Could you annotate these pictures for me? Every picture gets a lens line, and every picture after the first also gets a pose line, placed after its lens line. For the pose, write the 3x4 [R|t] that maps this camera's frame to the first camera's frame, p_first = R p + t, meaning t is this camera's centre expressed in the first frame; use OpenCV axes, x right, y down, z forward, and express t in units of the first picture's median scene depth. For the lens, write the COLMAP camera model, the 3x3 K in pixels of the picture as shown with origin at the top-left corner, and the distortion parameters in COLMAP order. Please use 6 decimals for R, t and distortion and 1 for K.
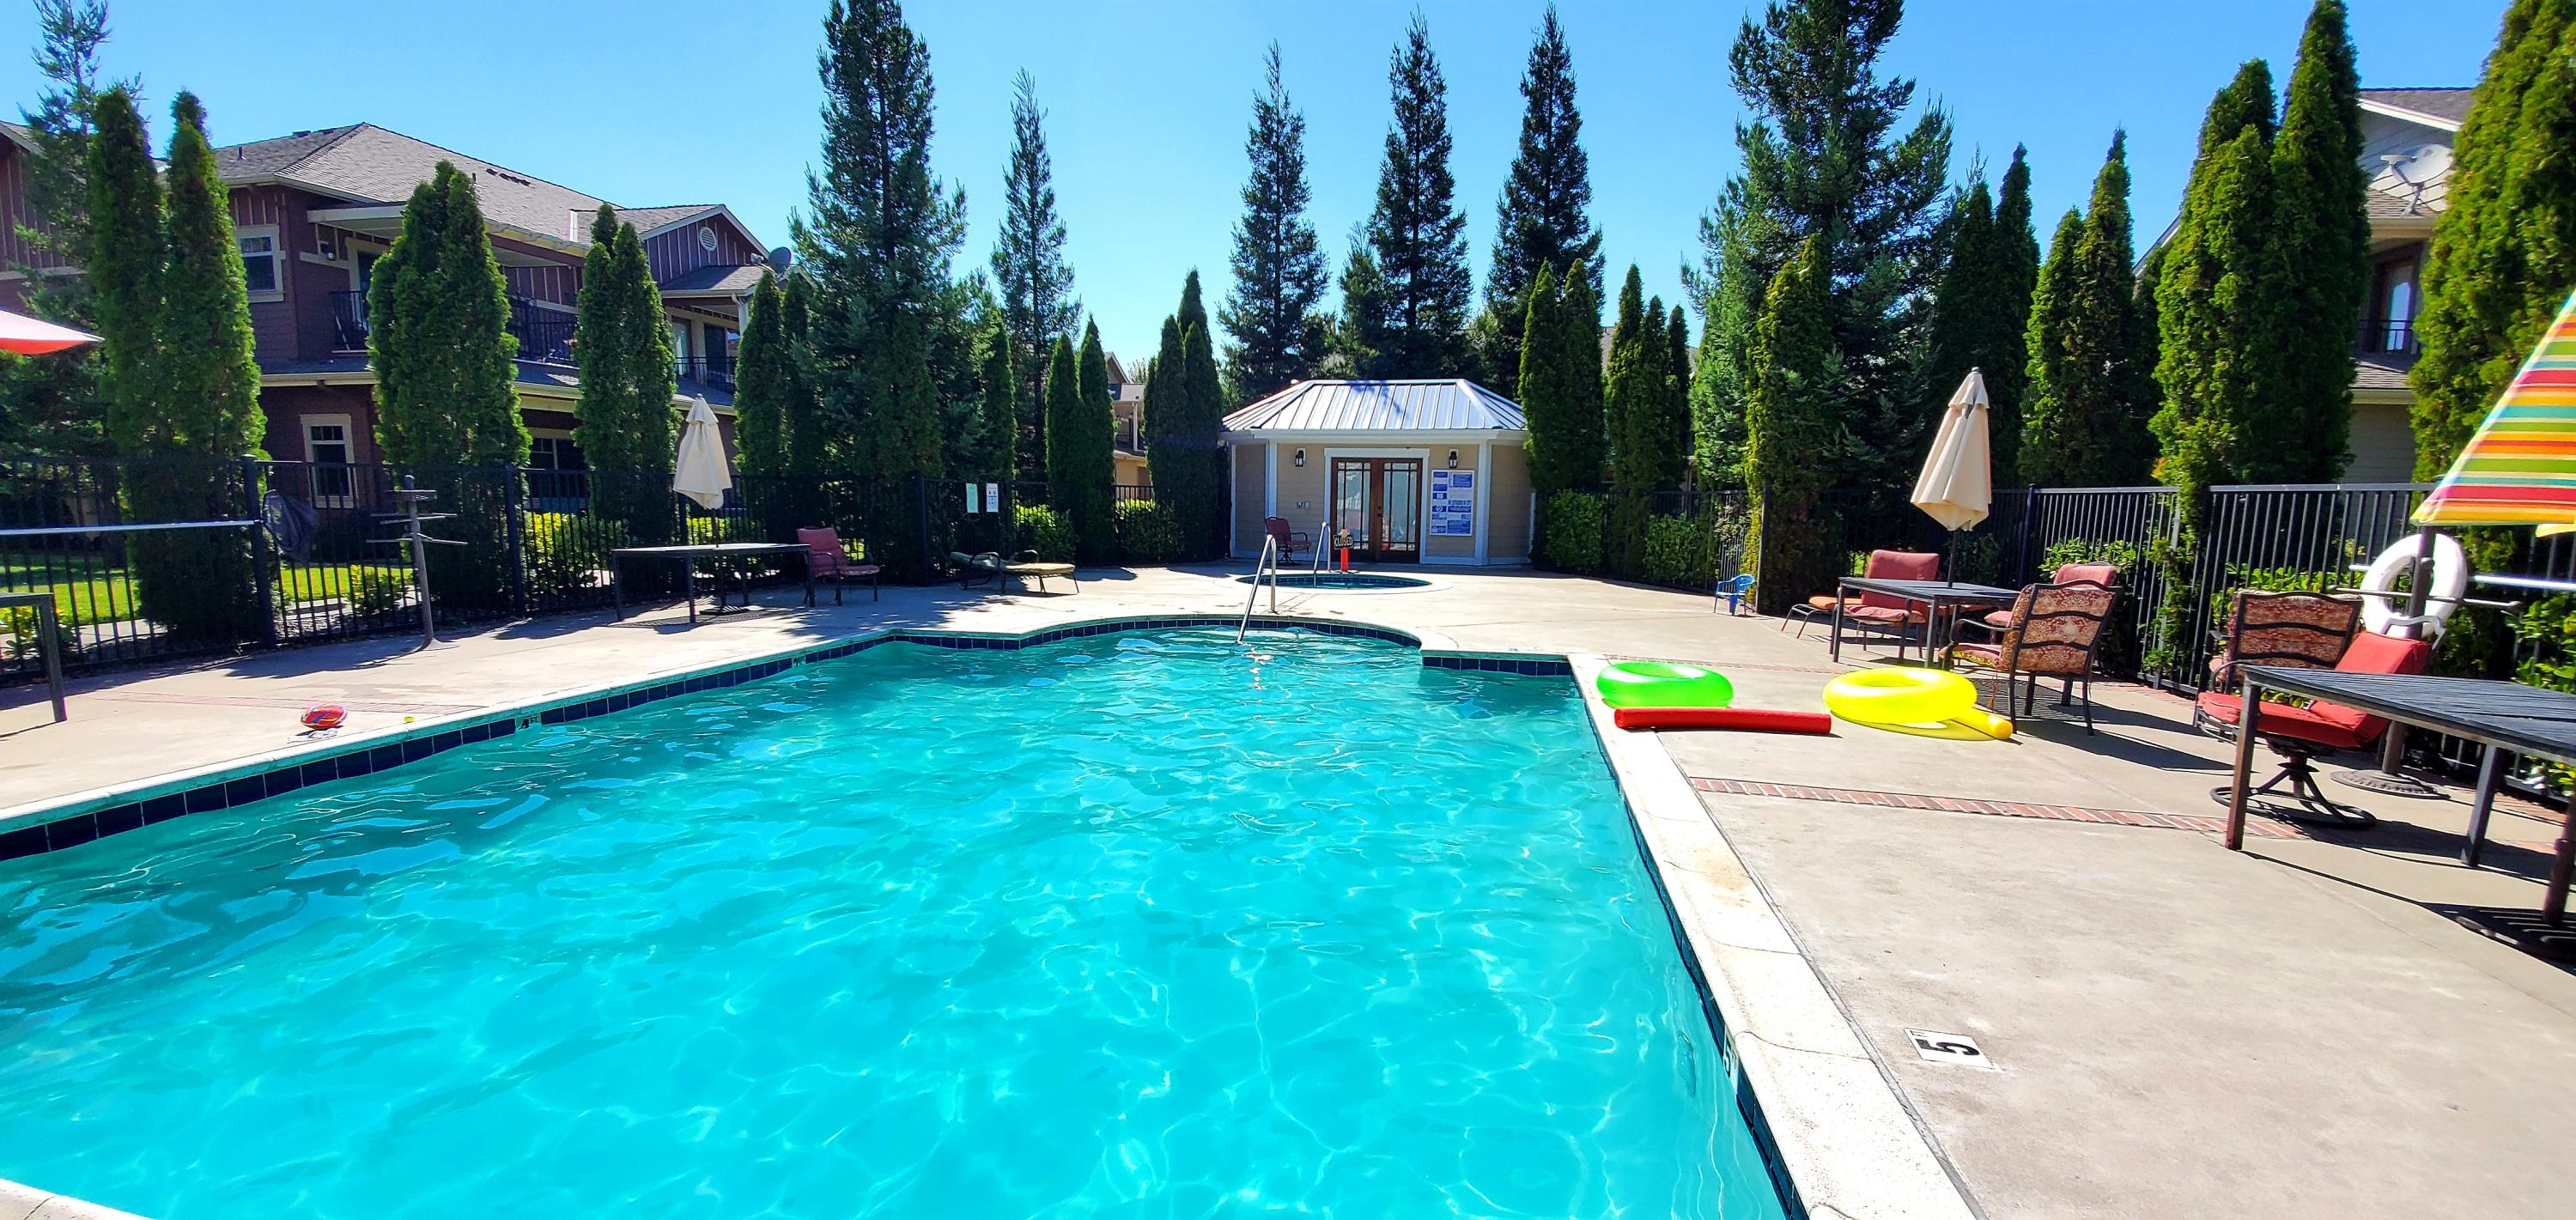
lens RADIAL K [[1019.5, 0, 1287.4], [0, 1019.5, 610.0], [0, 0, 1]] dist [-0.005070, -0.004118]
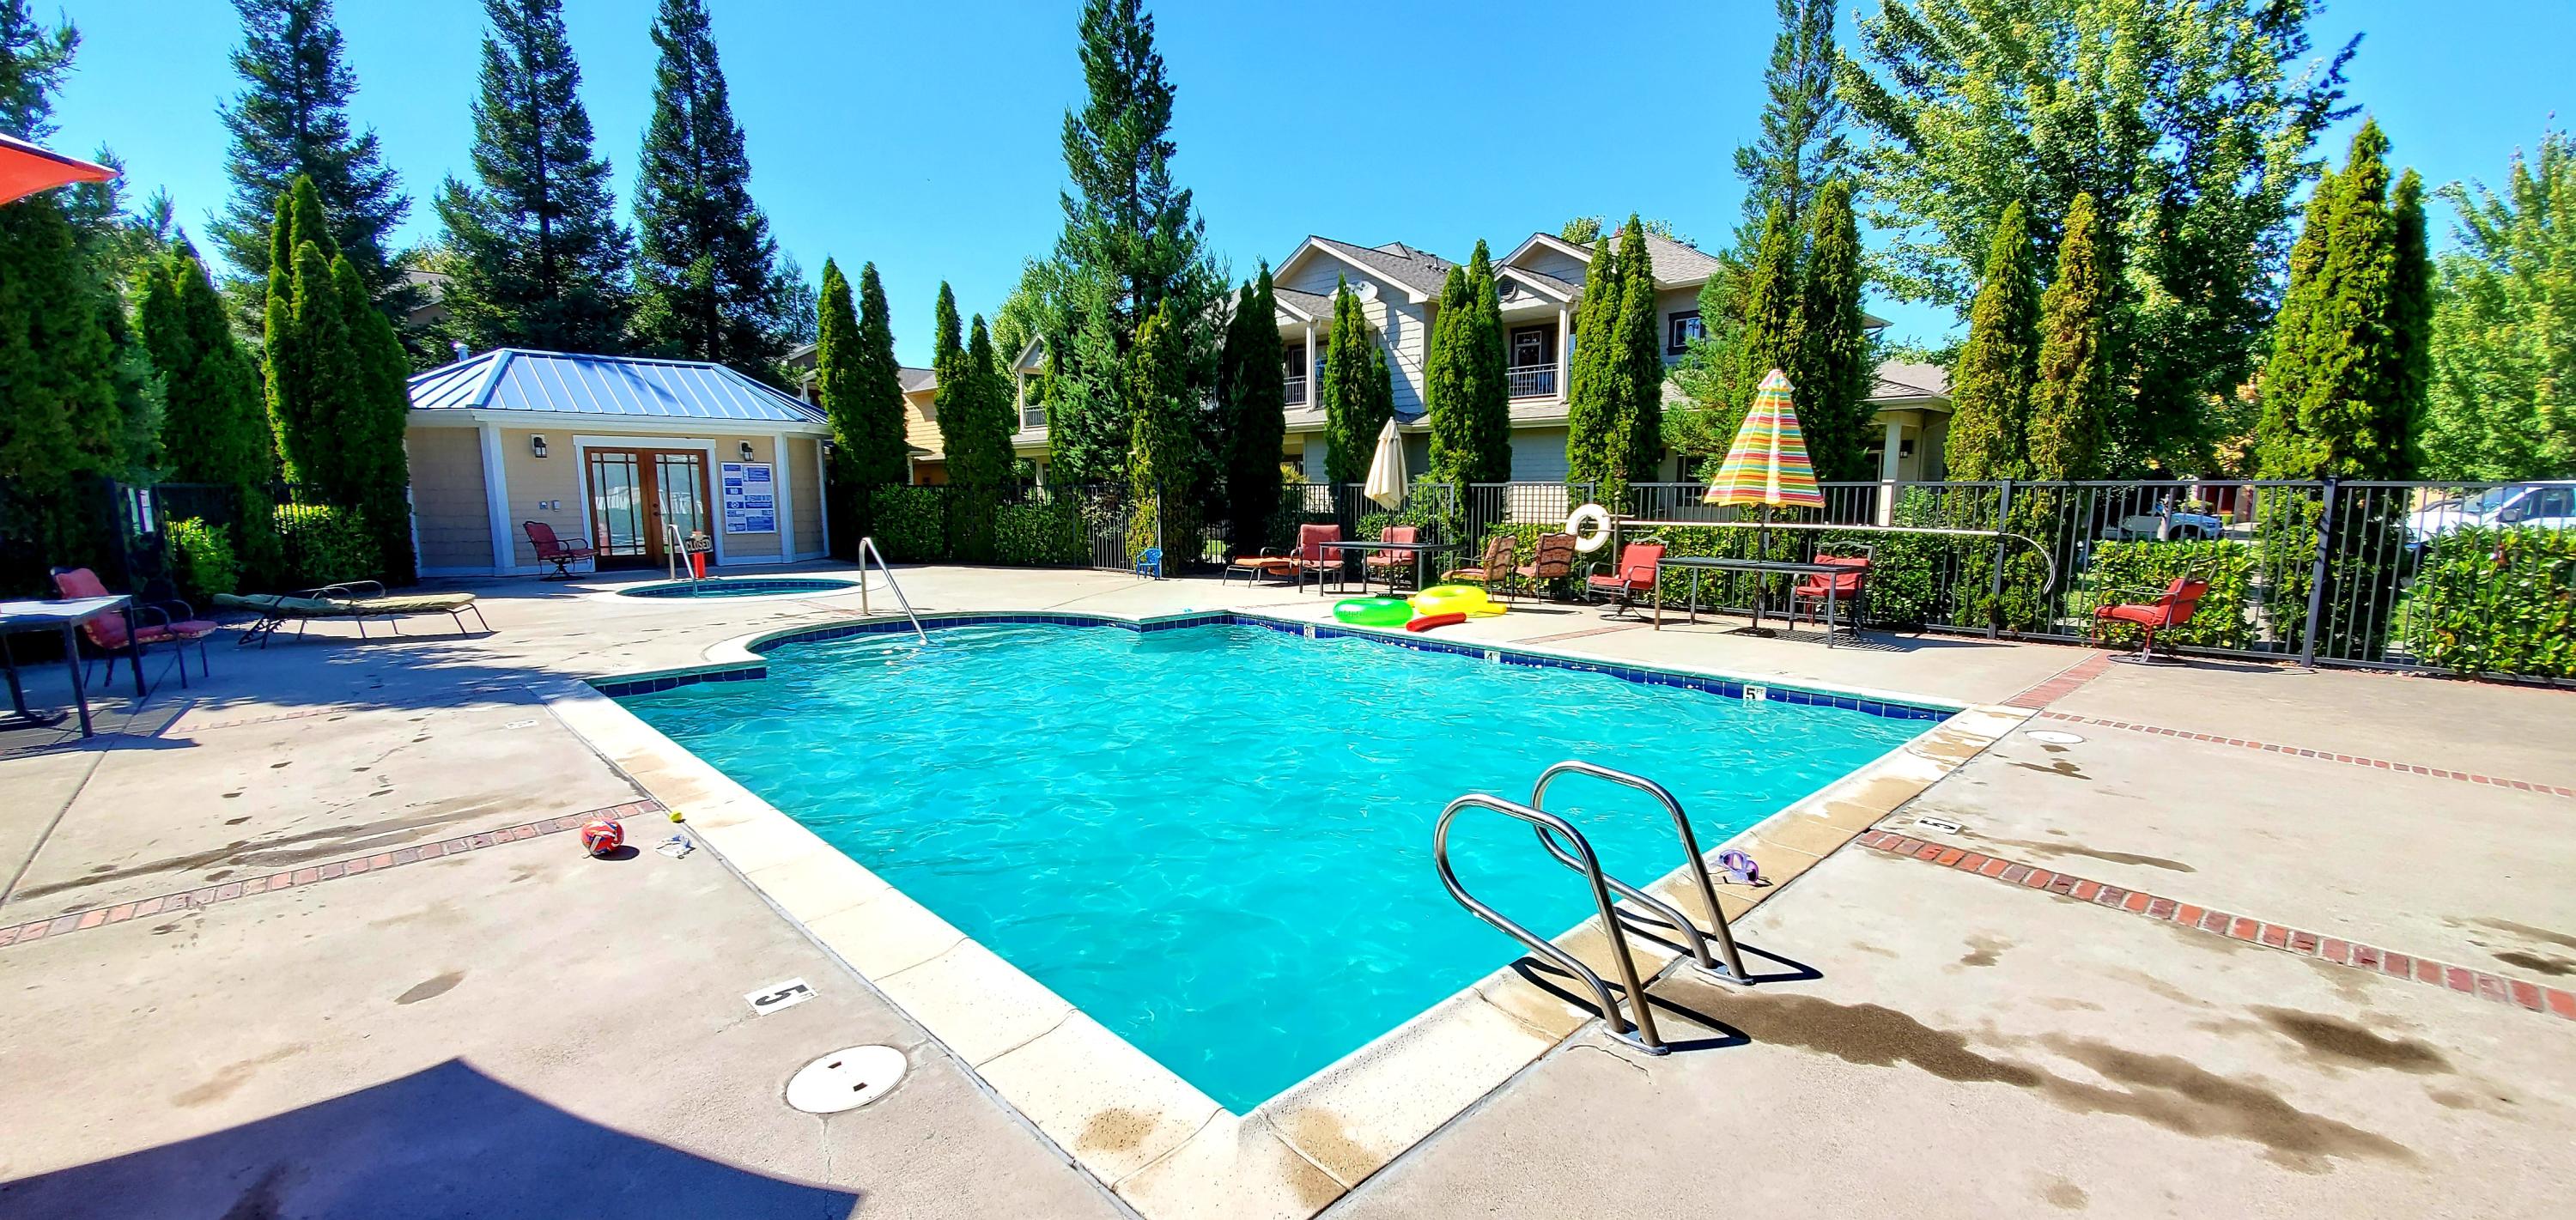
lens RADIAL K [[1019.5, 0, 1298.4], [0, 1019.5, 616.8], [0, 0, 1]] dist [-0.005070, -0.004118]
pose [[0.578782, -0.118361, 0.806847, -0.313892], [0.098390, 0.992318, 0.074990, -0.016757], [-0.809525, 0.035982, 0.585981, 0.042617]]
